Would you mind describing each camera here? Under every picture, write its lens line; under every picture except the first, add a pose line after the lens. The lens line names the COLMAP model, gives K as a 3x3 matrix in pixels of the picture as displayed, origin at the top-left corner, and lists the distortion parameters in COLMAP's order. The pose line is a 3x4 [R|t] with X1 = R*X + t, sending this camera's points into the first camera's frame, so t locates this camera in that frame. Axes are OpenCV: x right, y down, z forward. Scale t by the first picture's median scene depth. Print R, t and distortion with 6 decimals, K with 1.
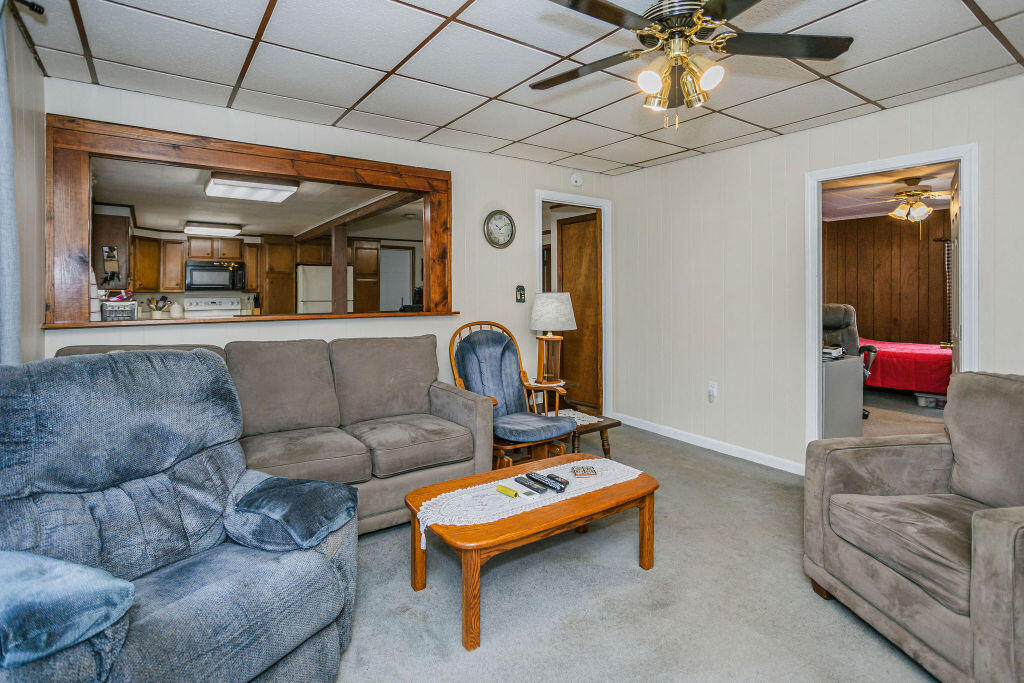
lens RADIAL K [[498.6, 0, 497.3], [0, 498.6, 294.0], [0, 0, 1]] dist [-0.039103, 0.021290]
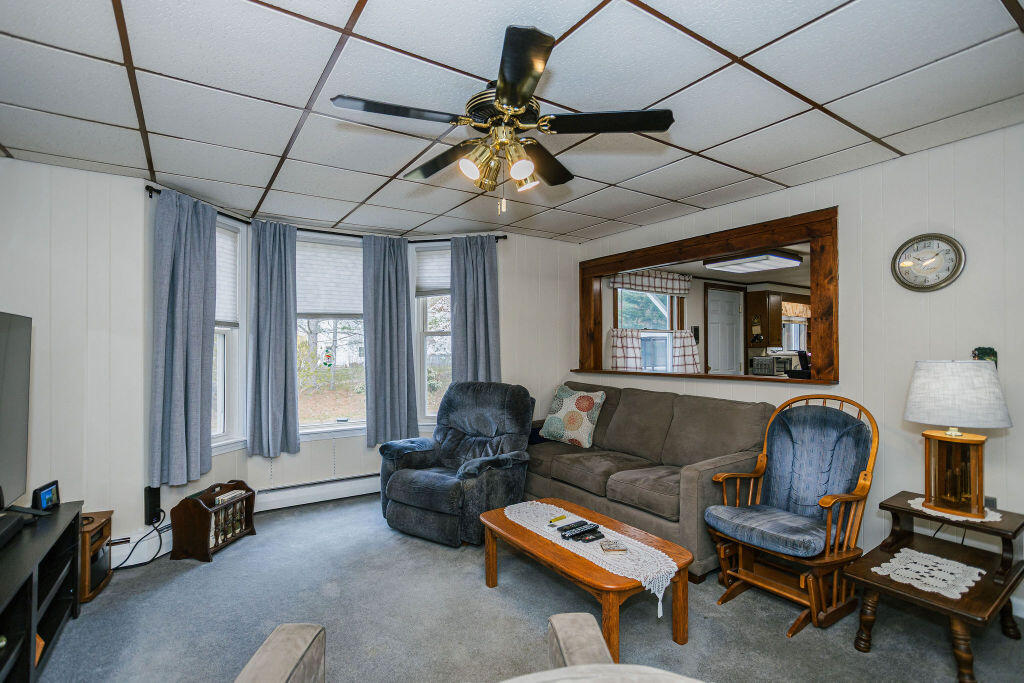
lens RADIAL K [[469.8, 0, 518.1], [0, 469.8, 341.3], [0, 0, 1]] dist [-0.018008, 0.002655]
pose [[0.024978, -0.008527, -0.999652, 0.645790], [-0.004312, 0.999953, -0.008638, -0.019649], [0.999679, 0.004526, 0.024940, 0.470903]]
